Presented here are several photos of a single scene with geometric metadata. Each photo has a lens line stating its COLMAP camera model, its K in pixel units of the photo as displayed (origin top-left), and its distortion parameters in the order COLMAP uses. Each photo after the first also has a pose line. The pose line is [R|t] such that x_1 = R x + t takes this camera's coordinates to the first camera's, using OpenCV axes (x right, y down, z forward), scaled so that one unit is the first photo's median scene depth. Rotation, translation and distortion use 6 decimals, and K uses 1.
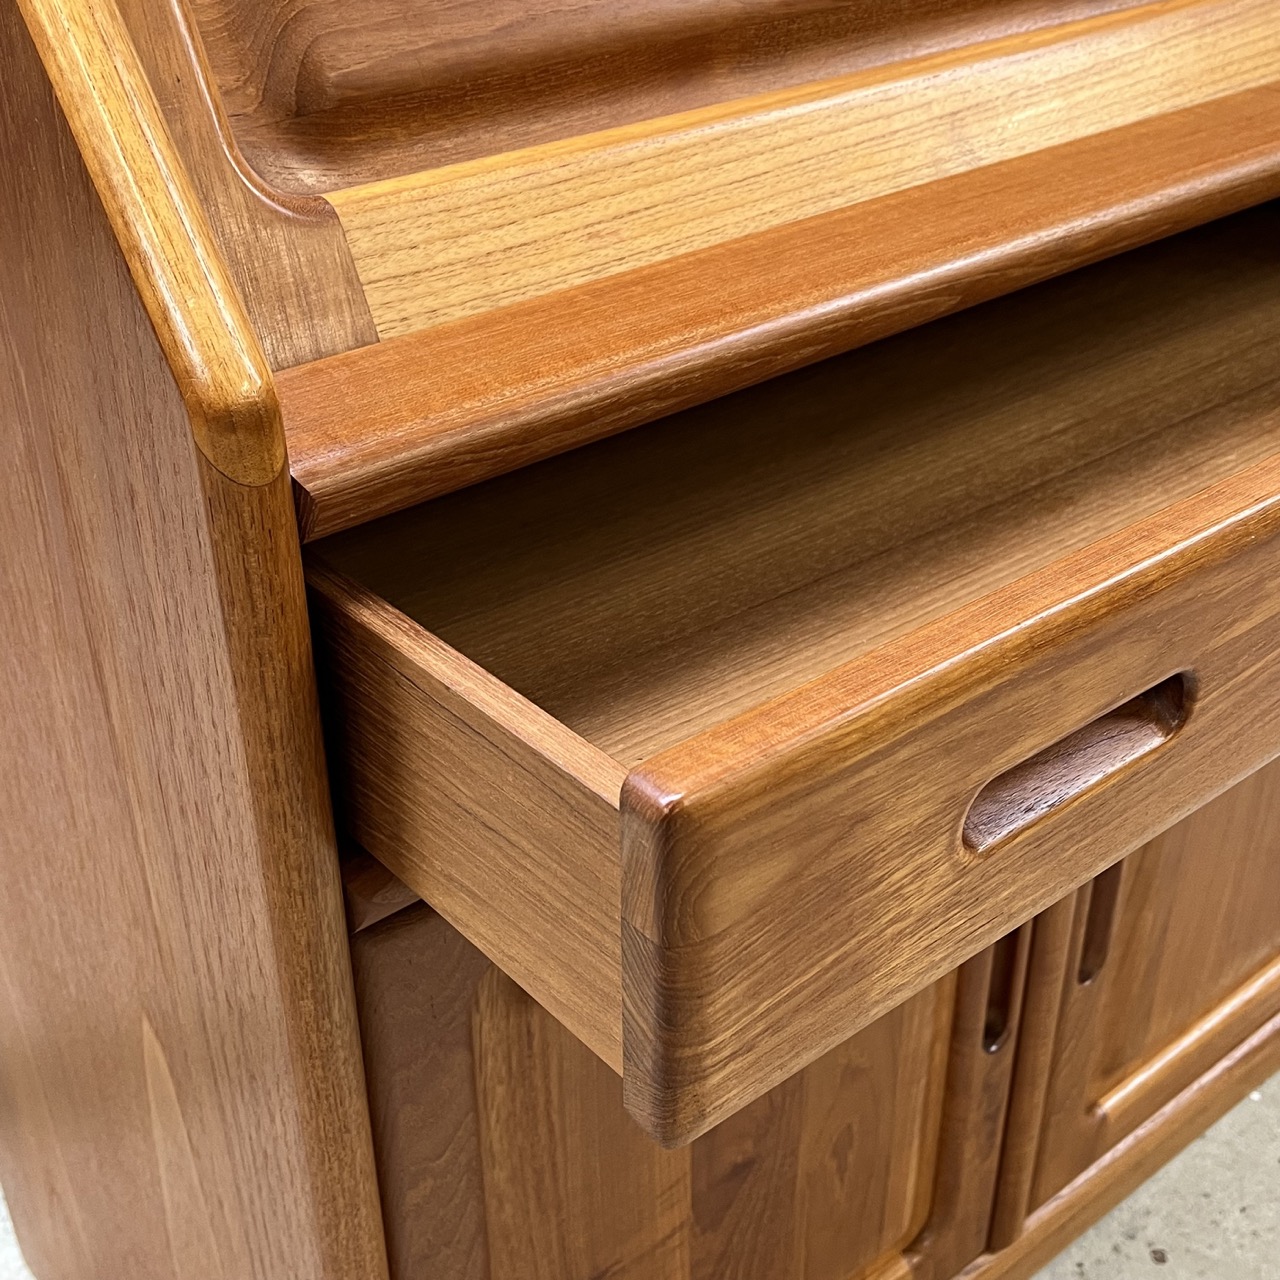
lens RADIAL K [[1733.6, 0, 647.3], [0, 1733.6, 647.8], [0, 0, 1]] dist [0.027567, -0.041854]
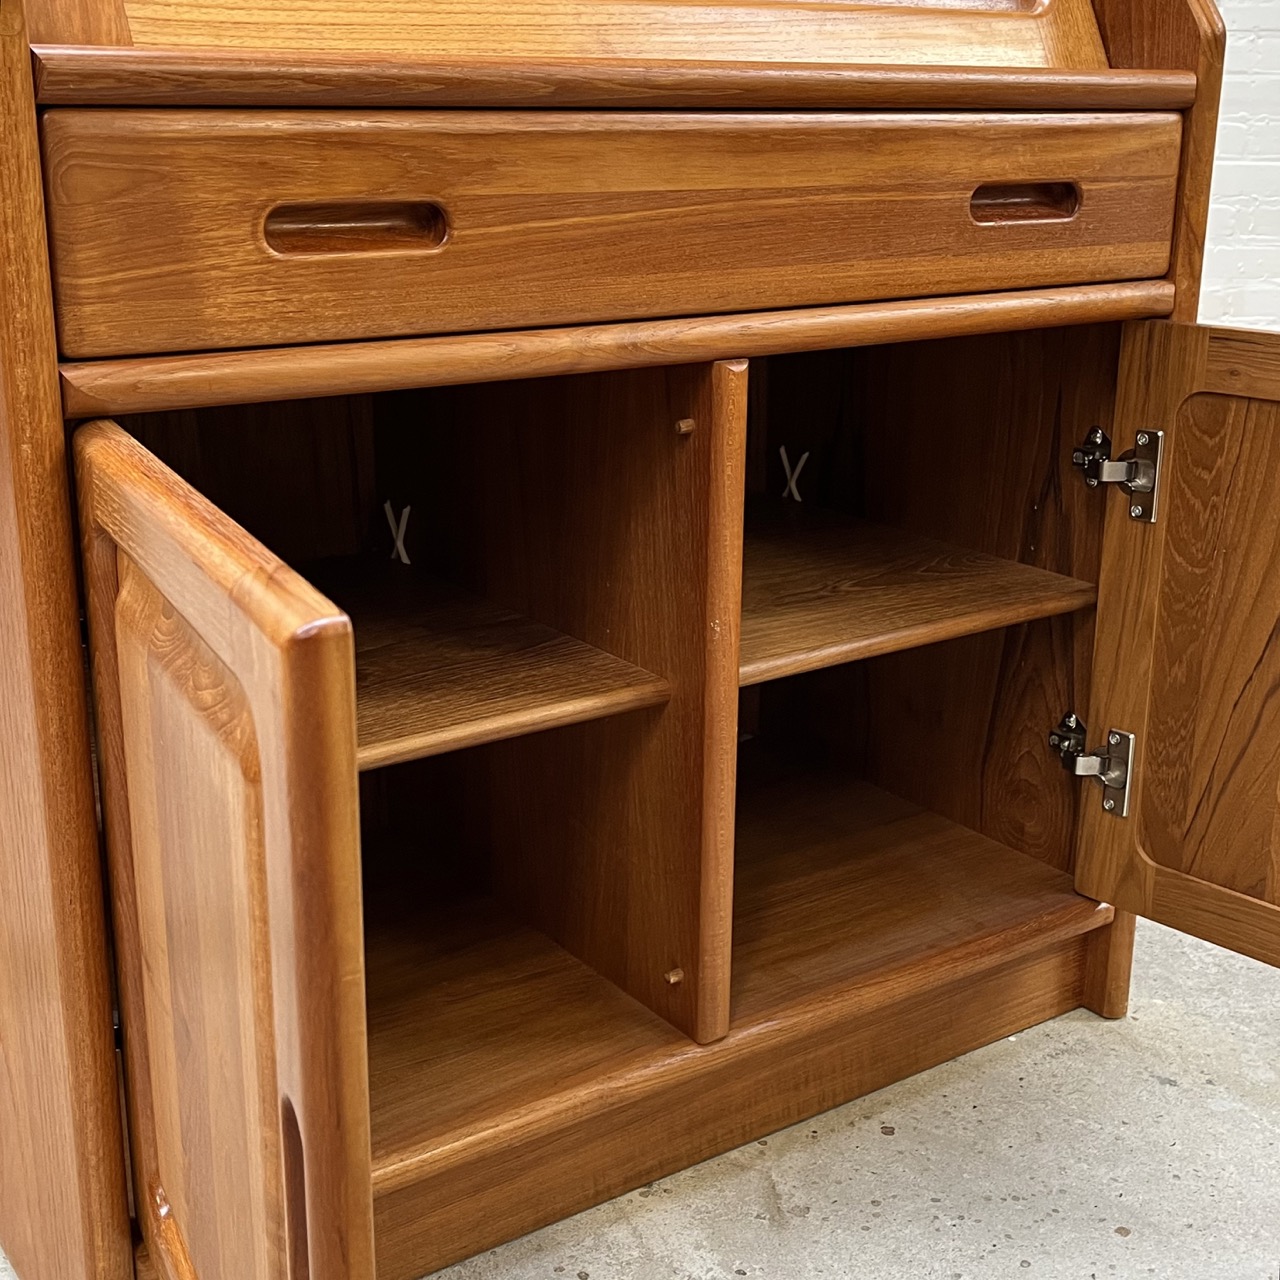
lens RADIAL K [[1757.5, 0, 641.7], [0, 1757.5, 634.5], [0, 0, 1]] dist [0.038931, -0.083499]
pose [[0.996610, 0.042354, -0.070537, 0.428890], [-0.058046, 0.969537, -0.237967, 0.674504], [0.058309, 0.241255, 0.968709, -0.370364]]
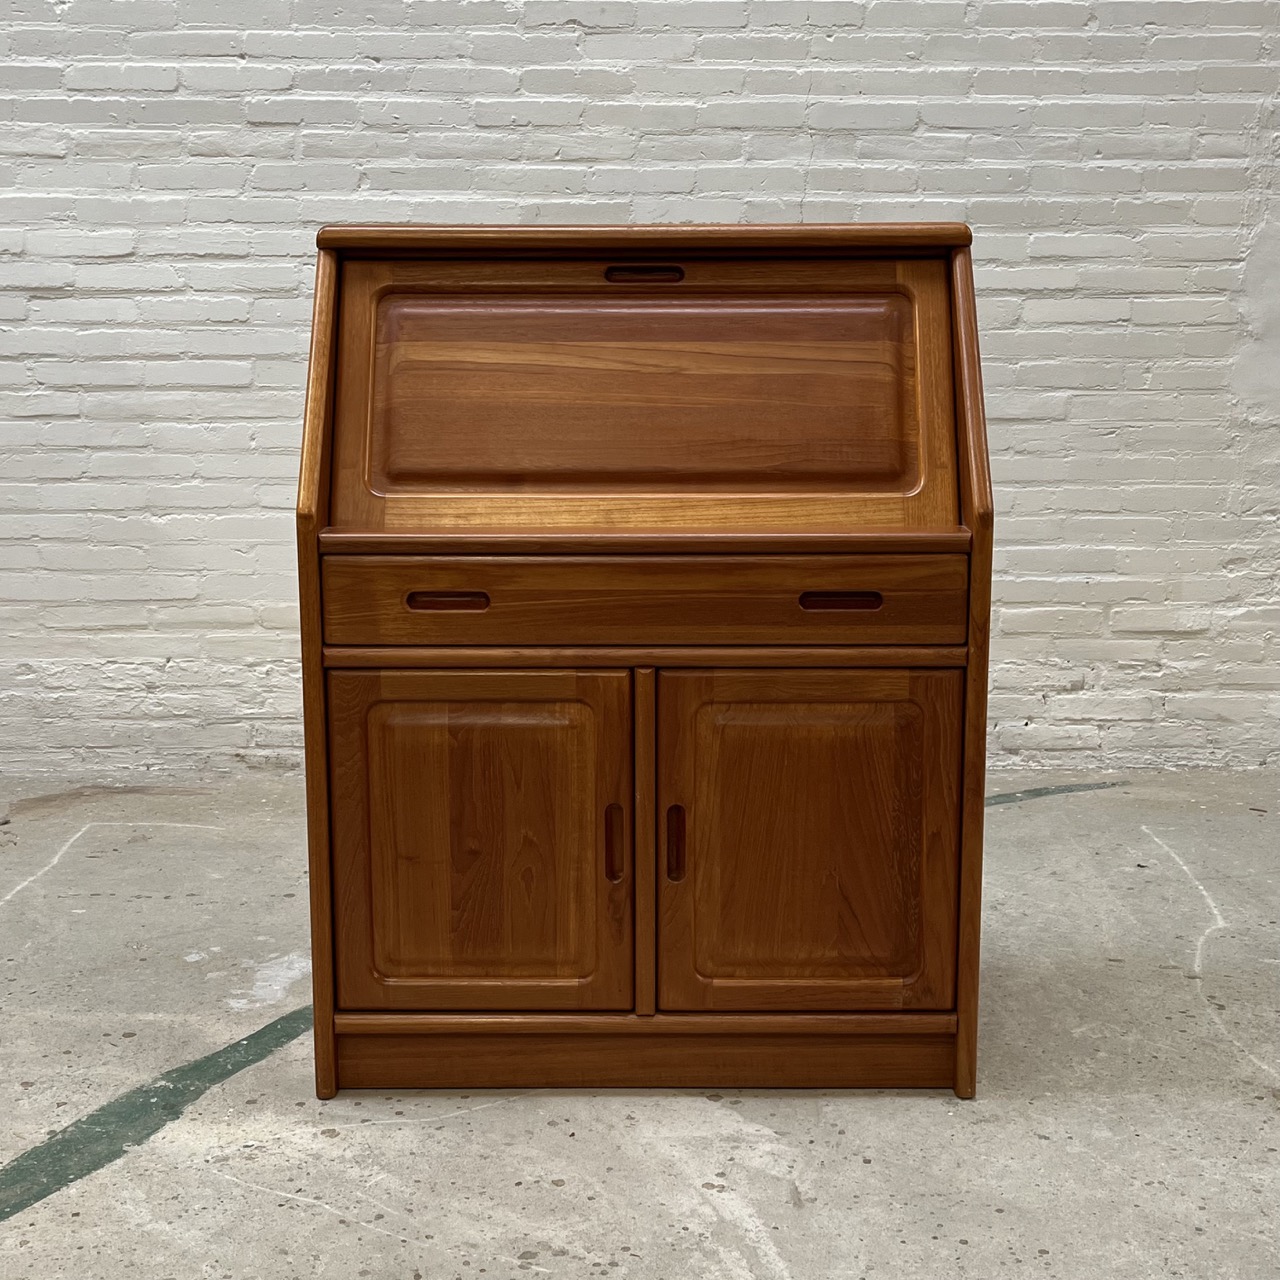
lens RADIAL K [[1757.5, 0, 641.7], [0, 1757.5, 634.5], [0, 0, 1]] dist [0.038931, -0.083499]
pose [[0.992929, 0.029541, -0.114973, 0.537255], [-0.067888, 0.935833, -0.345843, 1.026182], [0.097379, 0.351202, 0.931222, -1.972200]]
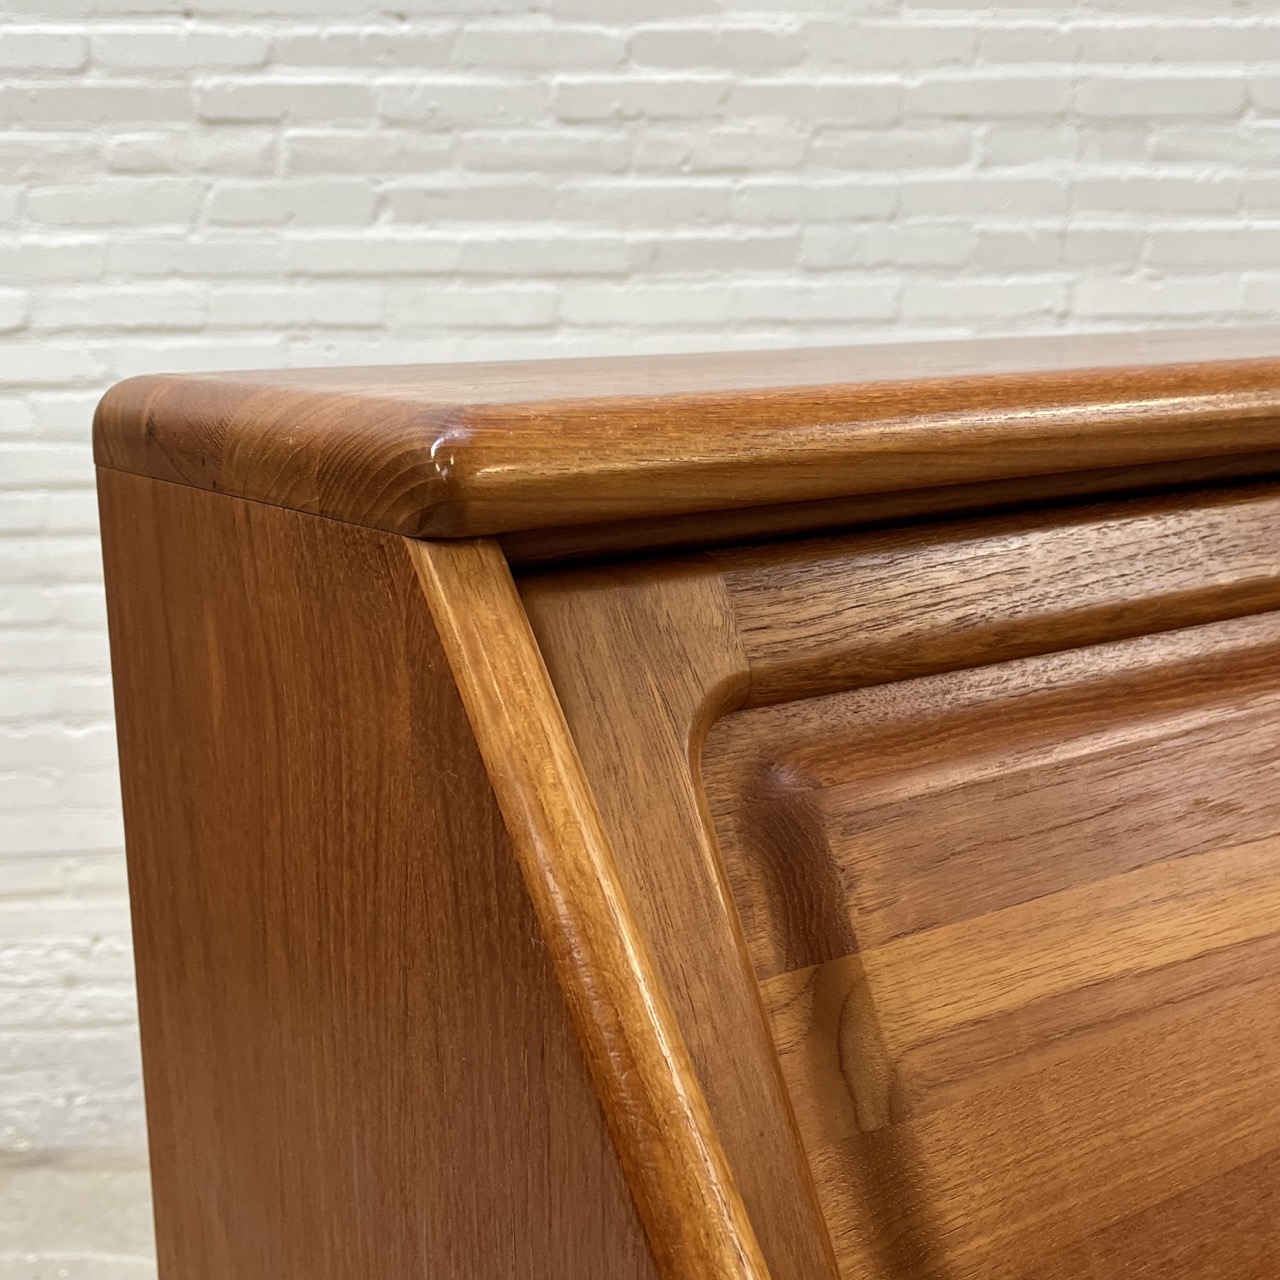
lens RADIAL K [[1733.6, 0, 647.3], [0, 1733.6, 647.8], [0, 0, 1]] dist [0.027567, -0.041854]
pose [[0.995437, 0.010903, -0.094796, -0.309133], [-0.042647, 0.939543, -0.339766, -0.468617], [0.085360, 0.342258, 0.935721, 0.090854]]
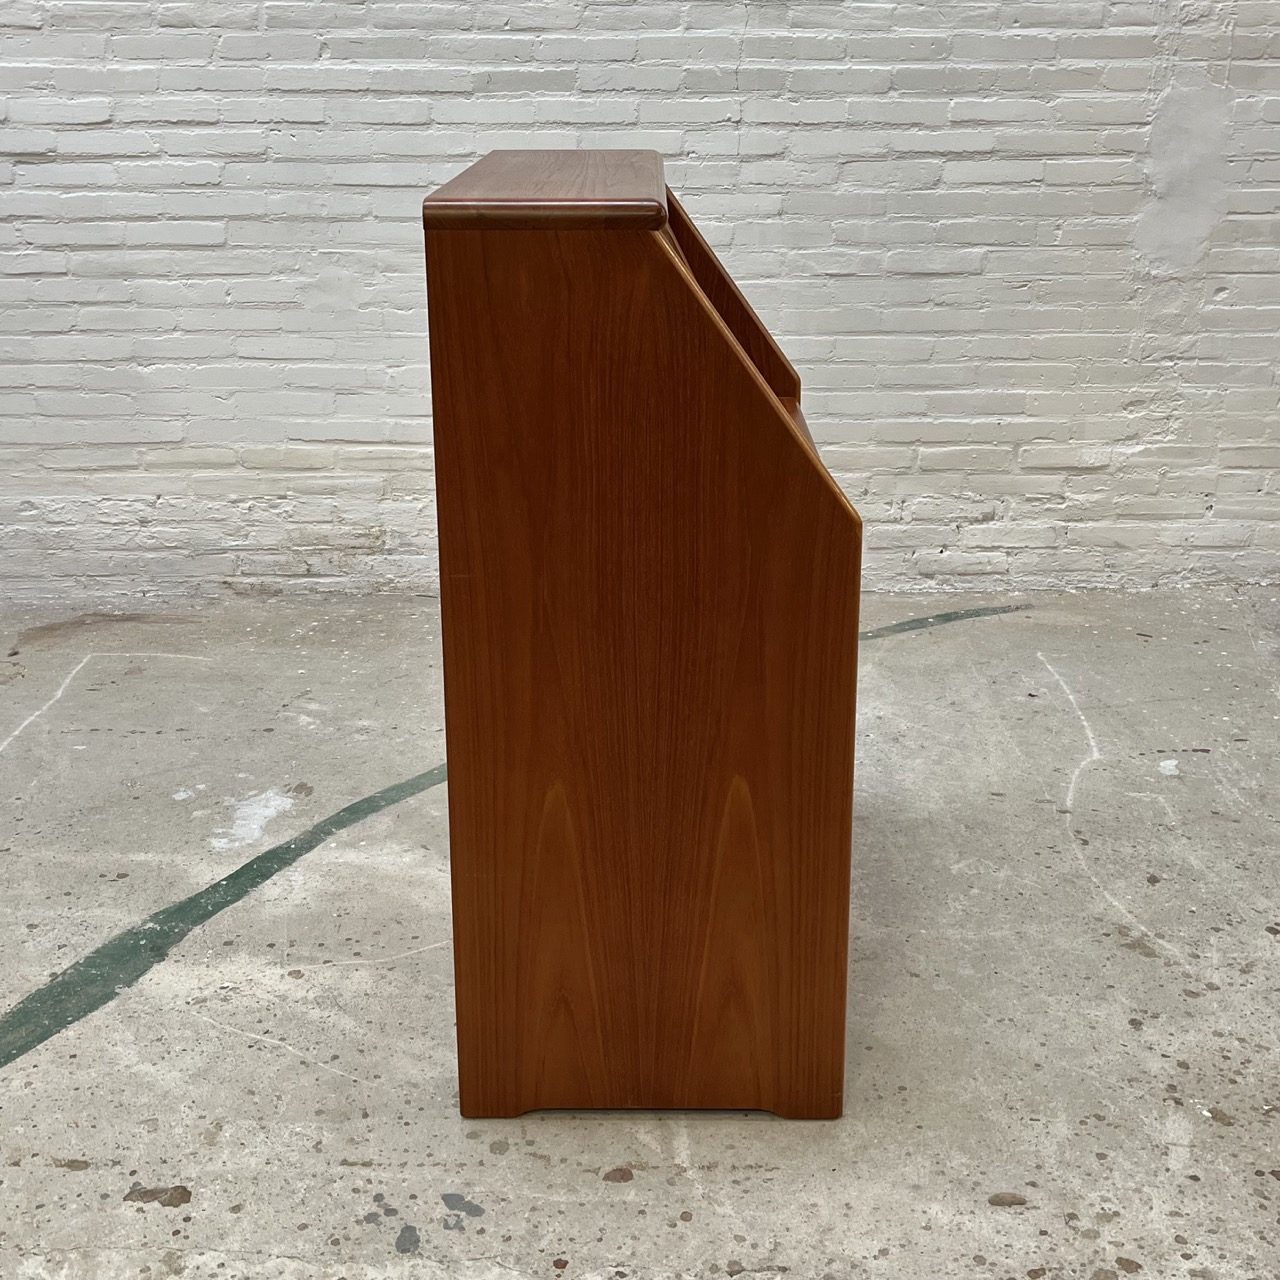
lens RADIAL K [[1636.0, 0, 635.9], [0, 1636.0, 574.8], [0, 0, 1]] dist [0.041471, -0.085018]
pose [[0.993637, 0.038586, -0.105818, 0.704210], [-0.062781, 0.969746, -0.235904, 0.693818], [0.093514, 0.241046, 0.965998, -2.226131]]
